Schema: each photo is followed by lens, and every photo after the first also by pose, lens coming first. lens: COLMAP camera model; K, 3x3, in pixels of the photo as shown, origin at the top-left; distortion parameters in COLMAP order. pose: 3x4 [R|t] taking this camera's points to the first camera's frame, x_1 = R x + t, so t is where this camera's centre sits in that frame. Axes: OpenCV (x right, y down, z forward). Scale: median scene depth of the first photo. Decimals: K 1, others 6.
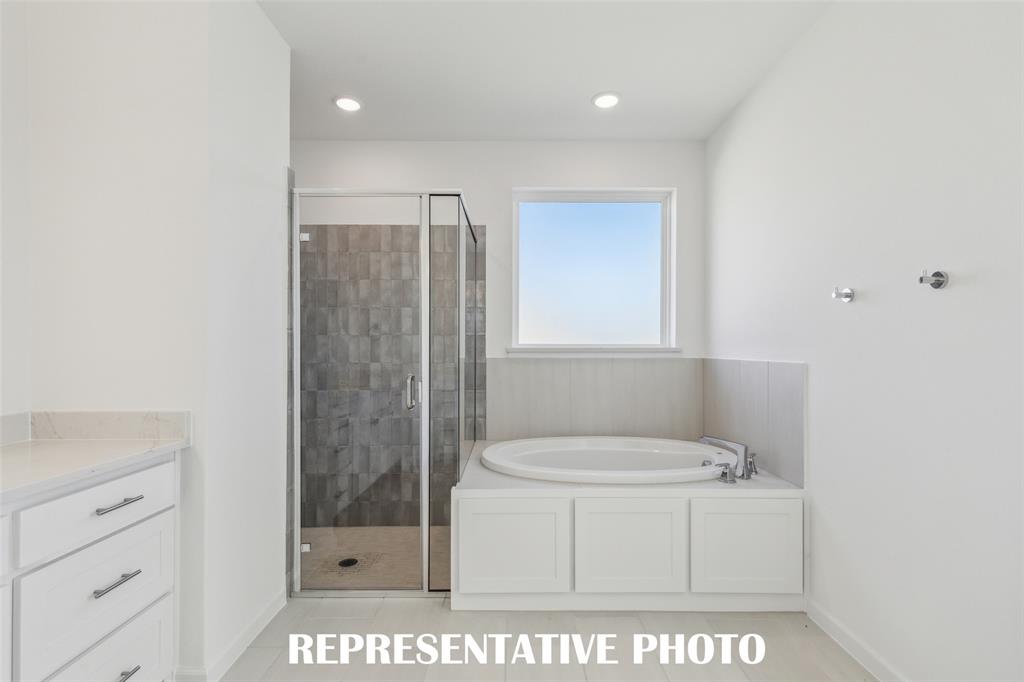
lens RADIAL K [[465.4, 0, 512.7], [0, 465.4, 344.3], [0, 0, 1]] dist [0.007854, -0.000697]
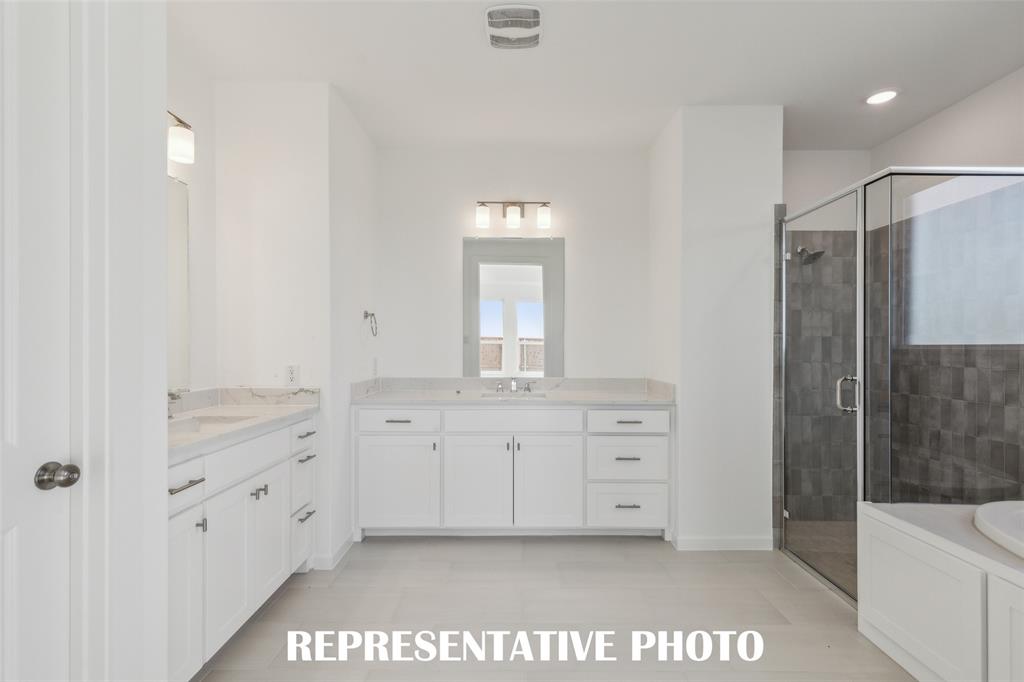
lens RADIAL K [[465.4, 0, 512.7], [0, 465.4, 344.3], [0, 0, 1]] dist [0.007854, -0.000697]
pose [[-0.010557, -0.003982, -0.999936, 0.534830], [0.001142, 0.999991, -0.003995, 0.000846], [0.999944, -0.001185, -0.010553, 0.207672]]
